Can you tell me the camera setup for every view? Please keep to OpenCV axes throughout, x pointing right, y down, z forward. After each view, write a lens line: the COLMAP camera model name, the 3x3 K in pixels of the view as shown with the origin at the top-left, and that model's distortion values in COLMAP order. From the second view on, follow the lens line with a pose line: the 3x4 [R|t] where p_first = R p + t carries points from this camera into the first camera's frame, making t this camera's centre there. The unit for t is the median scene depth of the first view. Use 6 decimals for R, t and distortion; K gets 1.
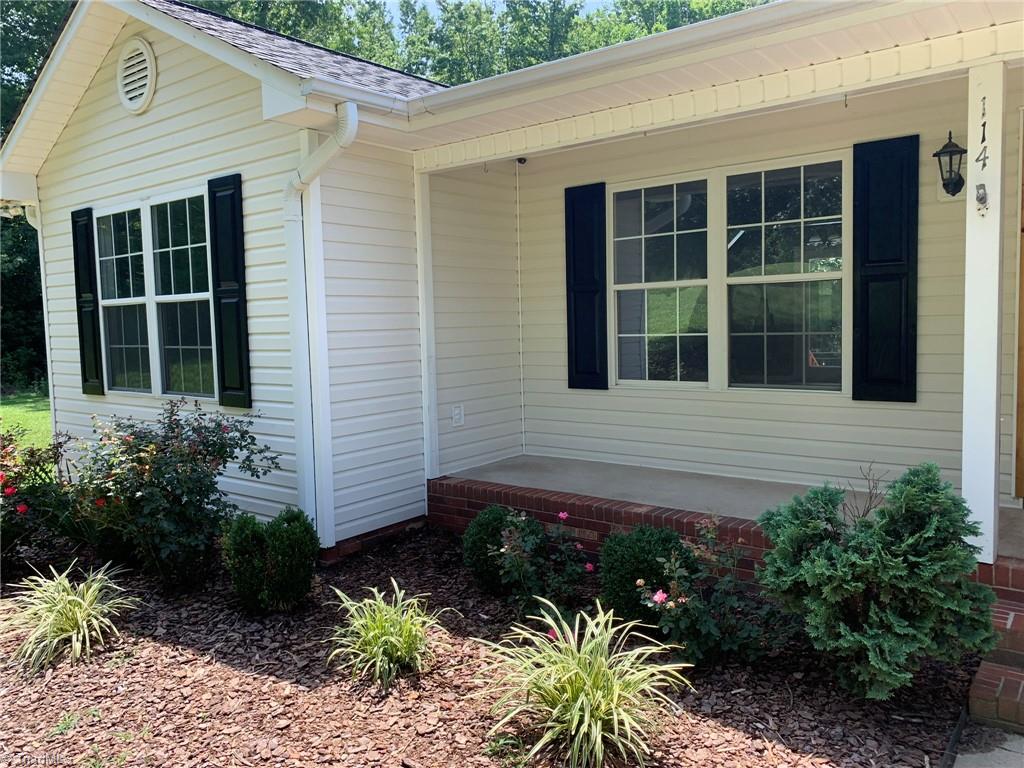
lens RADIAL K [[770.8, 0, 513.9], [0, 770.8, 367.5], [0, 0, 1]] dist [0.011679, 0.000730]
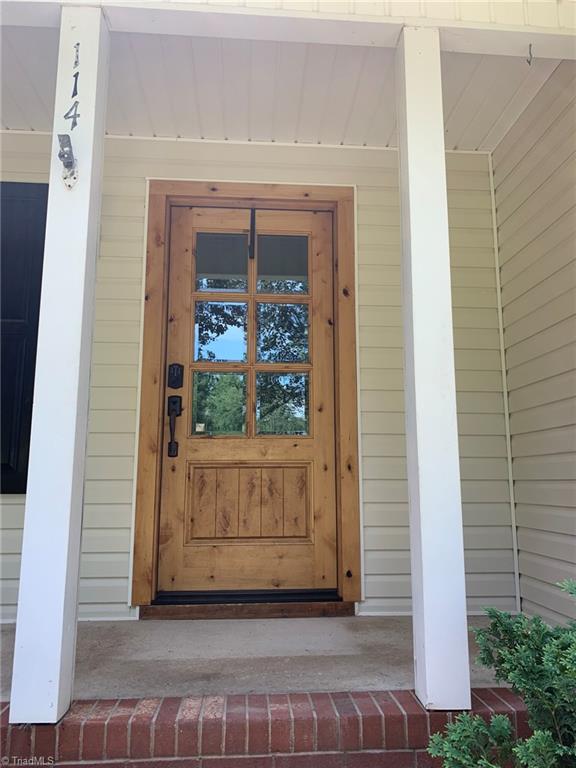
lens RADIAL K [[578.1, 0, 288.0], [0, 578.1, 384.0], [0, 0, 1]] dist [0.011679, 0.000730]
pose [[0.738819, 0.135437, 0.660154, 0.167612], [0.029631, 0.972120, -0.232603, 0.043457], [-0.673252, 0.191413, 0.714208, 0.203839]]
